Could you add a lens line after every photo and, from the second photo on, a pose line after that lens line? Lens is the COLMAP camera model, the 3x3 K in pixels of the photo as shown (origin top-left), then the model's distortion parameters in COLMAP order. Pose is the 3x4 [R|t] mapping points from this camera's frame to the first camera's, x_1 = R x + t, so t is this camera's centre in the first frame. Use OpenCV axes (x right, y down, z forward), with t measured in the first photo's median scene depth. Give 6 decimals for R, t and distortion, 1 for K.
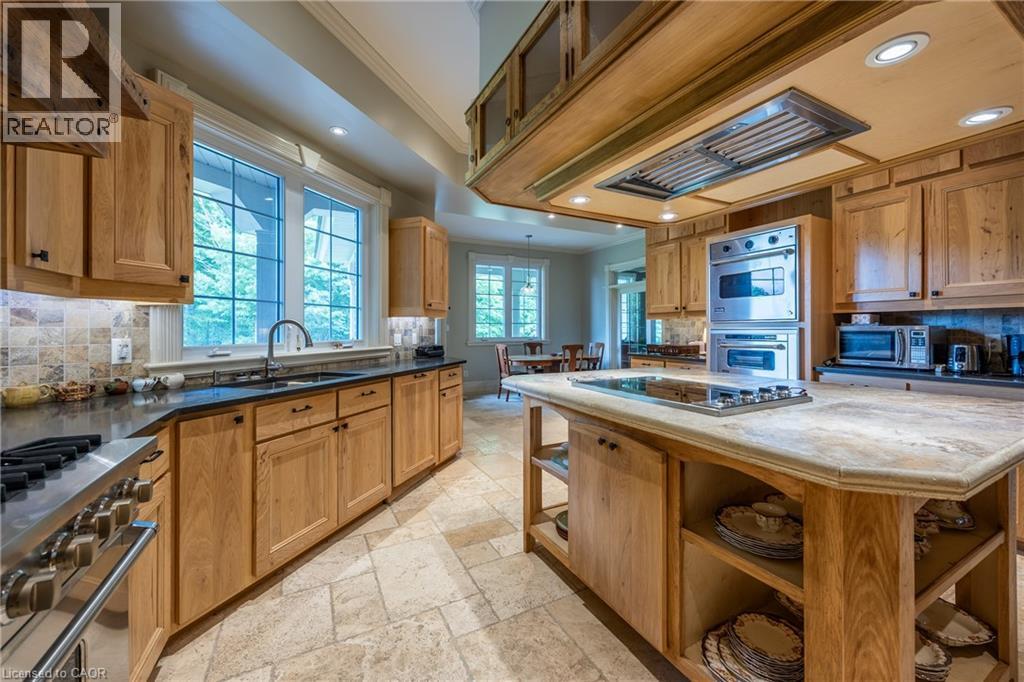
lens RADIAL K [[395.3, 0, 524.5], [0, 395.3, 326.8], [0, 0, 1]] dist [-0.000332, 0.000056]
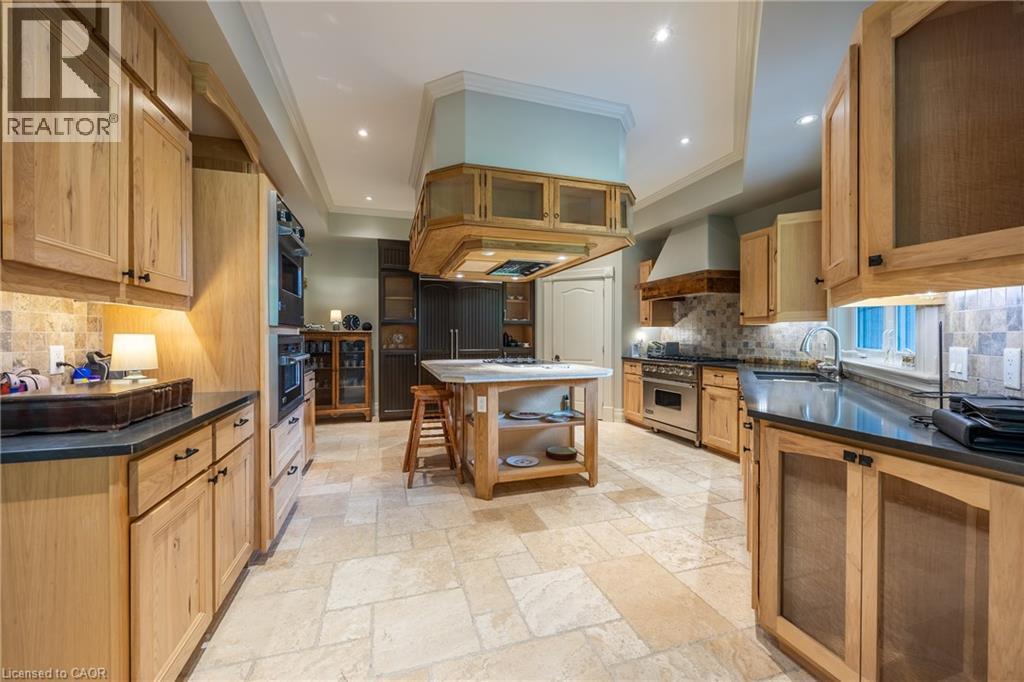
lens RADIAL K [[395.3, 0, 505.9], [0, 395.3, 341.0], [0, 0, 1]] dist [-0.000332, 0.000056]
pose [[-0.977977, -0.000950, 0.208713, 0.013748], [0.001060, 0.999954, 0.009519, 0.009342], [-0.208712, 0.009531, -0.977931, 1.397769]]
